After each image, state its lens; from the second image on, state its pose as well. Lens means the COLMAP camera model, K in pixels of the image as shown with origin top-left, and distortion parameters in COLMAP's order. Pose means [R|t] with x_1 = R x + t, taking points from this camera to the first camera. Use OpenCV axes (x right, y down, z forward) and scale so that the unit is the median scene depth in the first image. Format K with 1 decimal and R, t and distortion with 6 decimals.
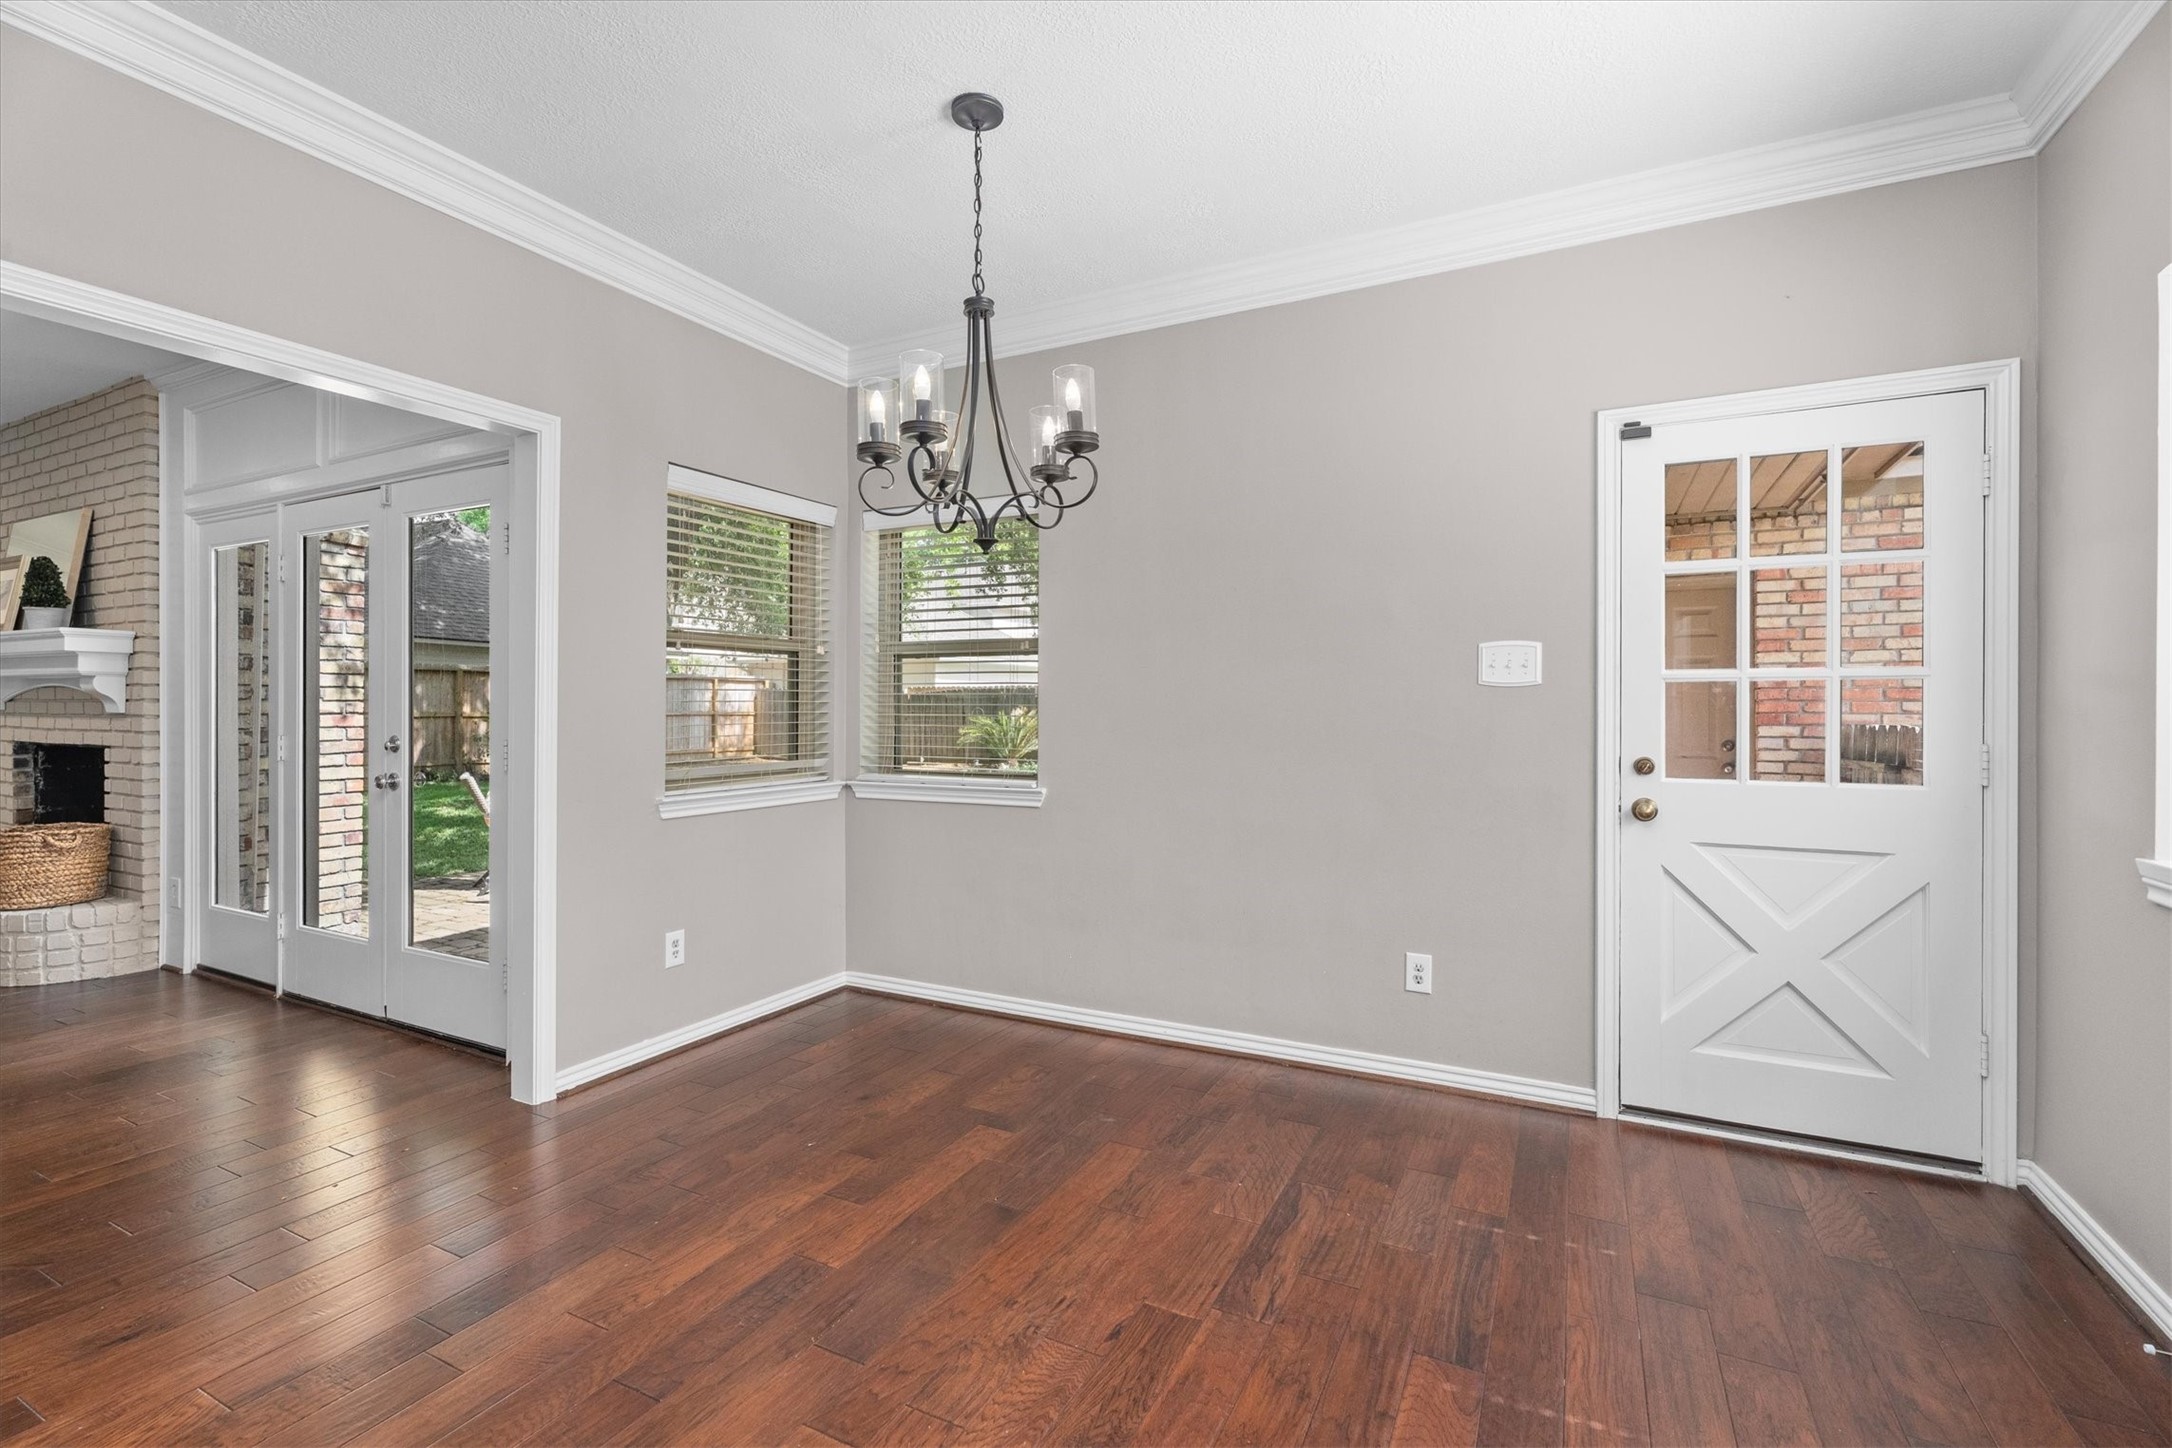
lens RADIAL K [[956.2, 0, 1078.0], [0, 956.2, 711.8], [0, 0, 1]] dist [-0.001193, -0.000398]
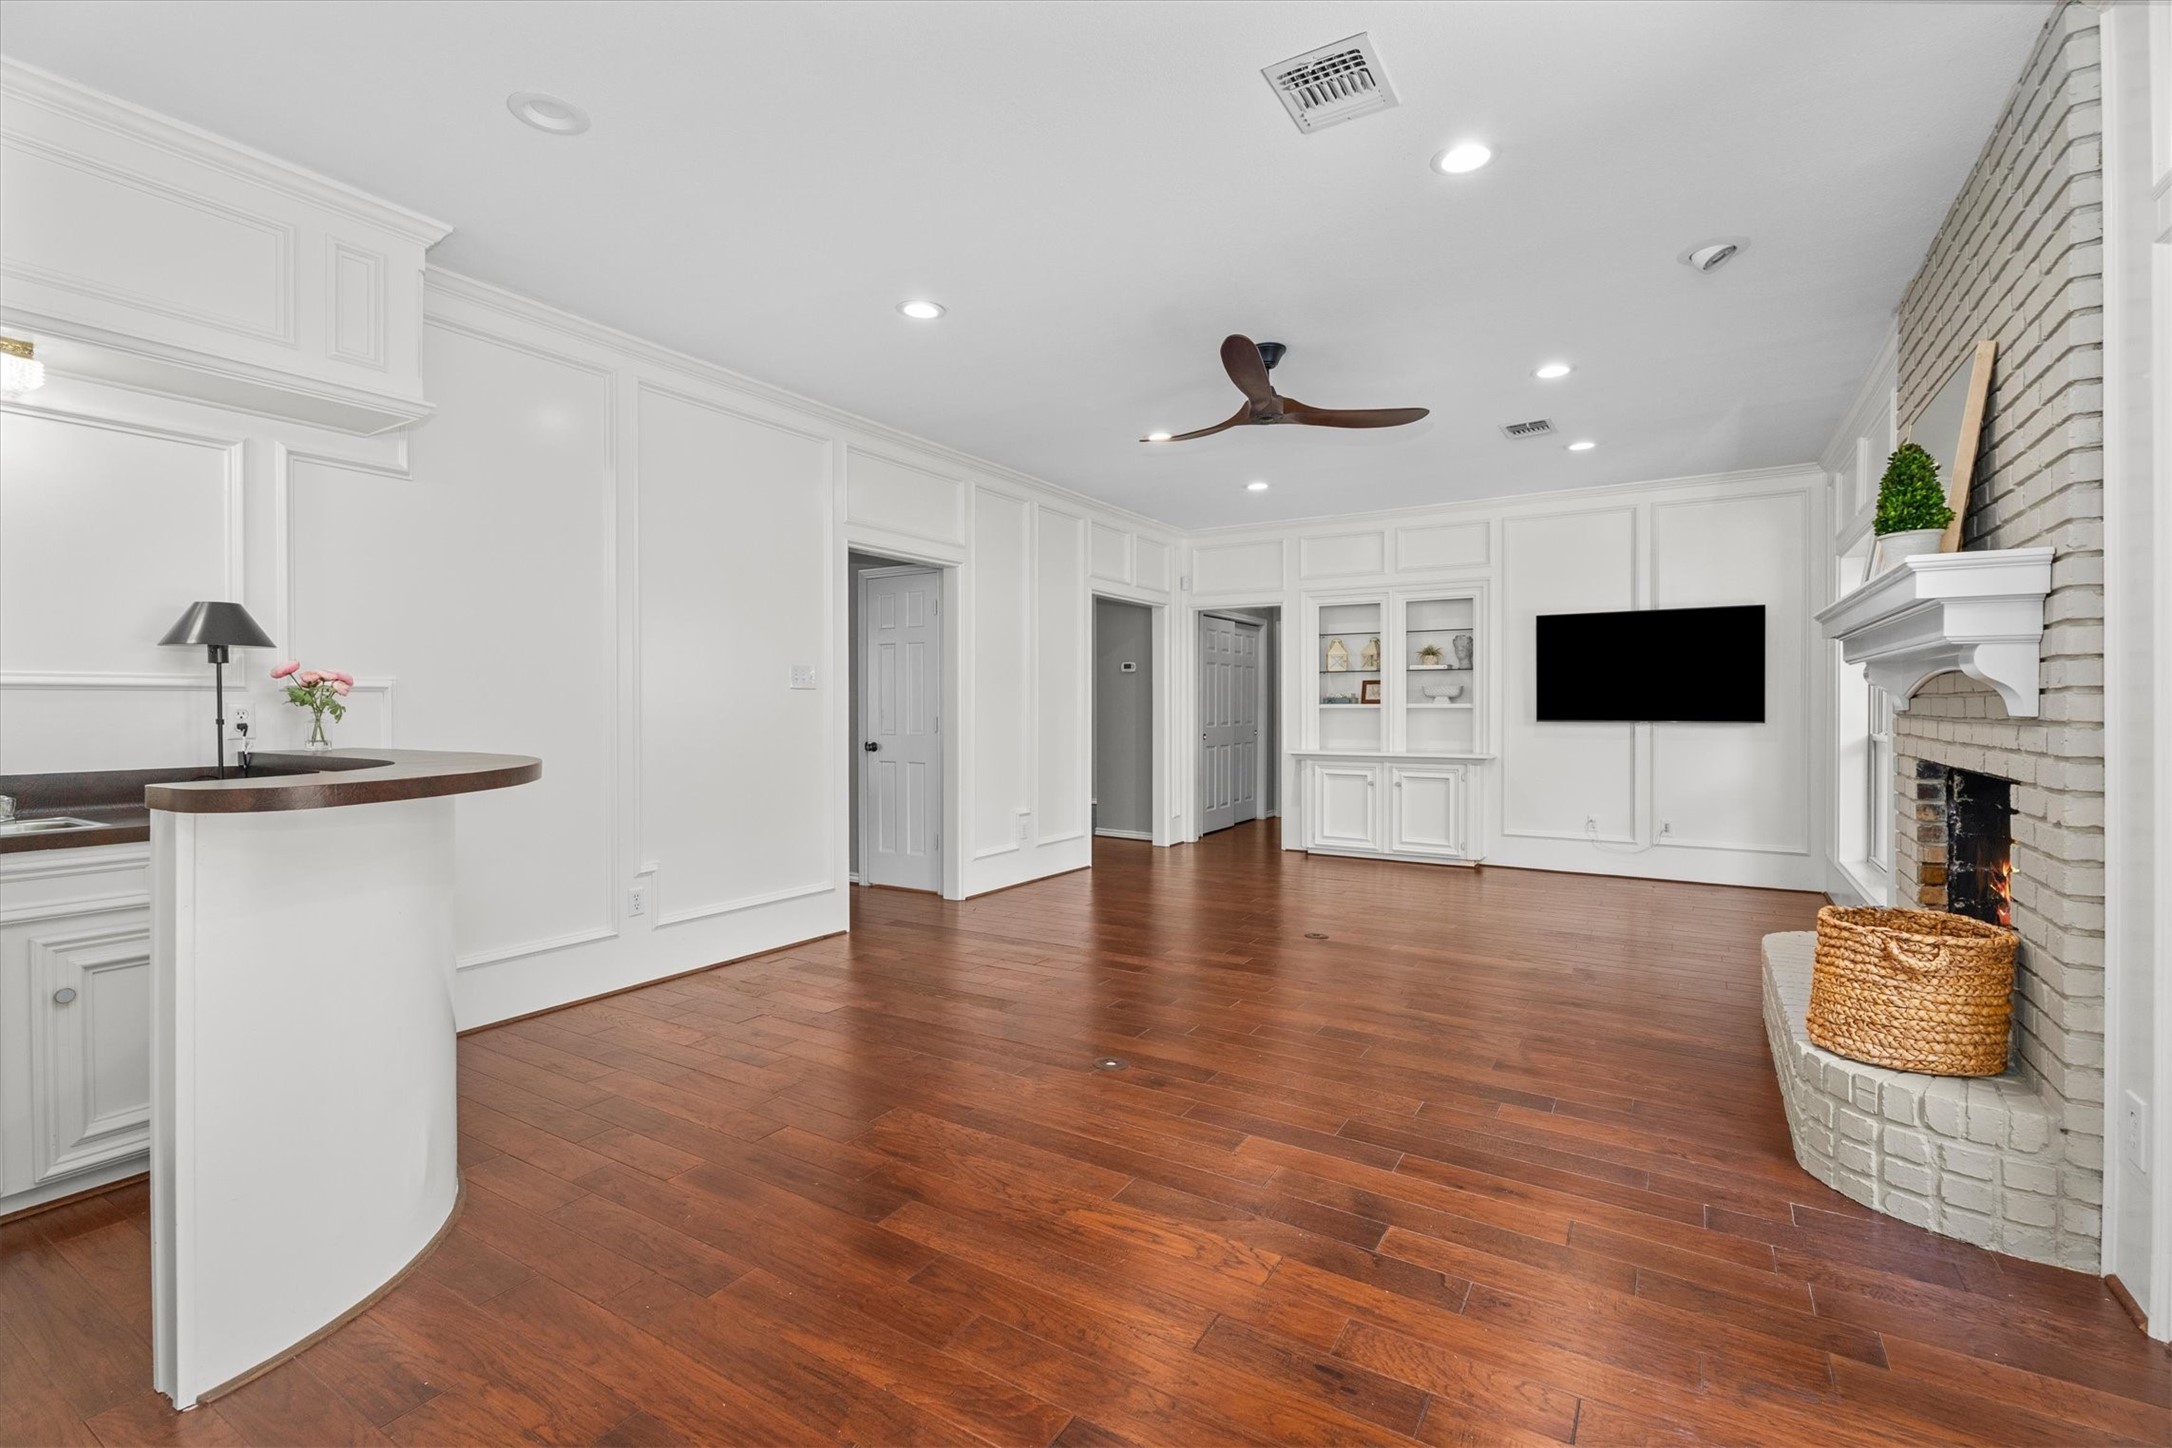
lens RADIAL K [[956.2, 0, 1078.0], [0, 956.2, 711.8], [0, 0, 1]] dist [-0.001193, -0.000398]
pose [[-0.093528, 0.001612, -0.995615, -0.458905], [-0.002459, 0.999995, 0.001850, -0.001158], [0.995614, 0.002621, -0.093524, 0.549841]]
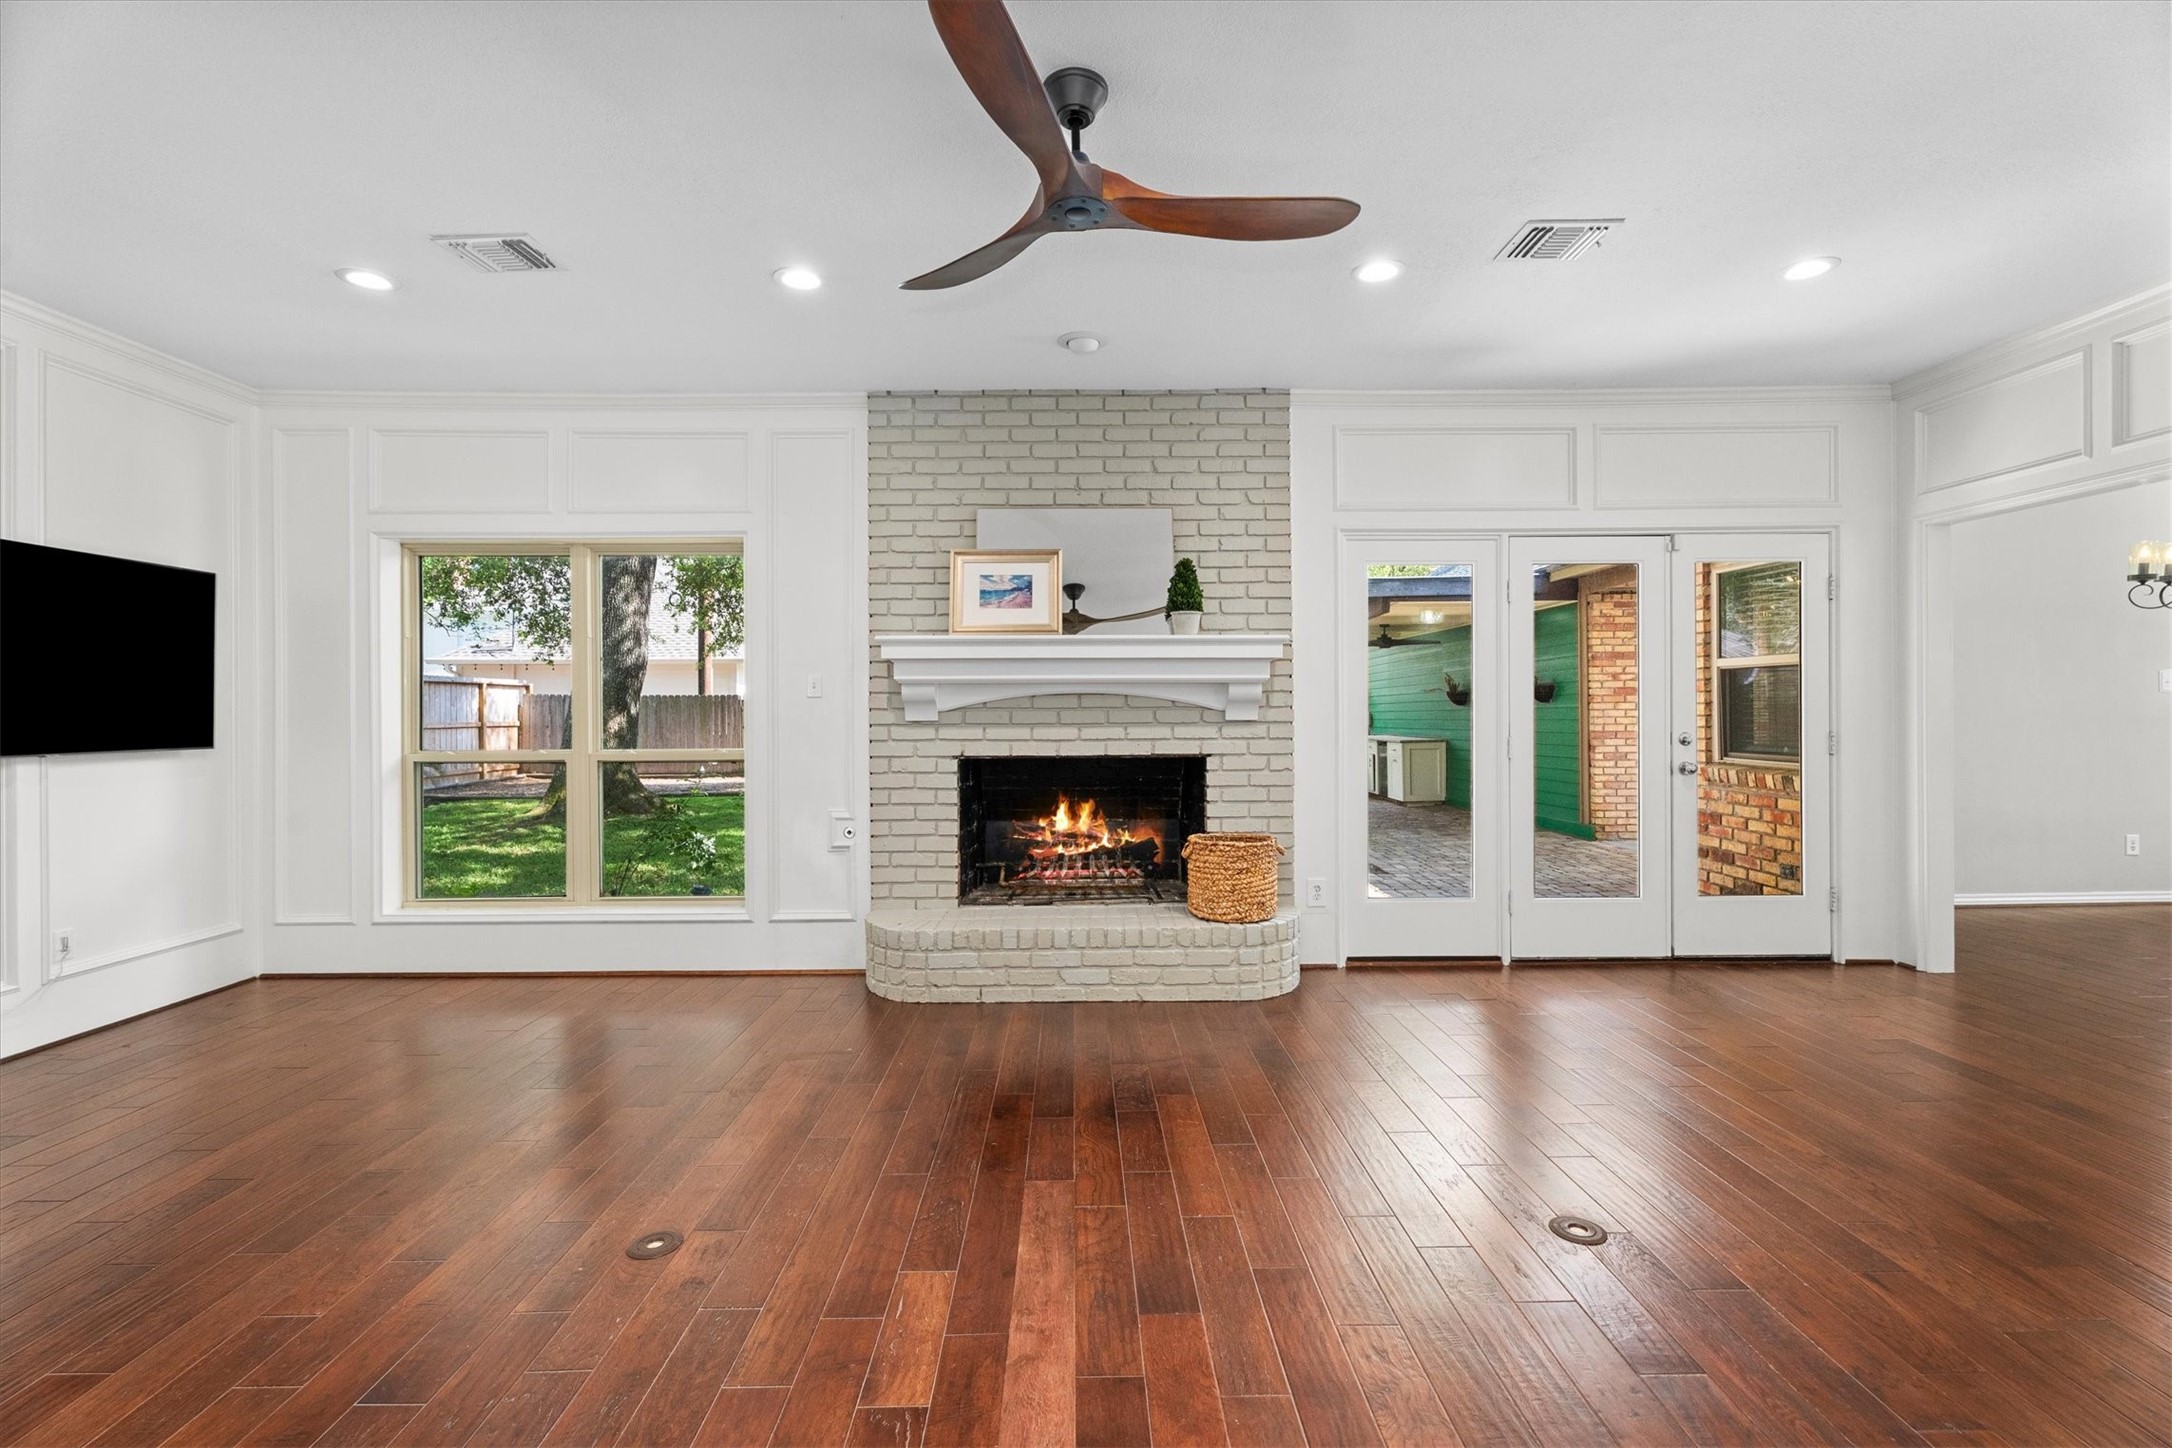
lens RADIAL K [[956.2, 0, 1078.0], [0, 956.2, 711.8], [0, 0, 1]] dist [-0.001193, -0.000398]
pose [[0.891735, -0.011801, 0.452404, -1.613848], [0.013838, 0.999904, -0.001193, -0.009014], [-0.452346, 0.007325, 0.891812, 0.184759]]
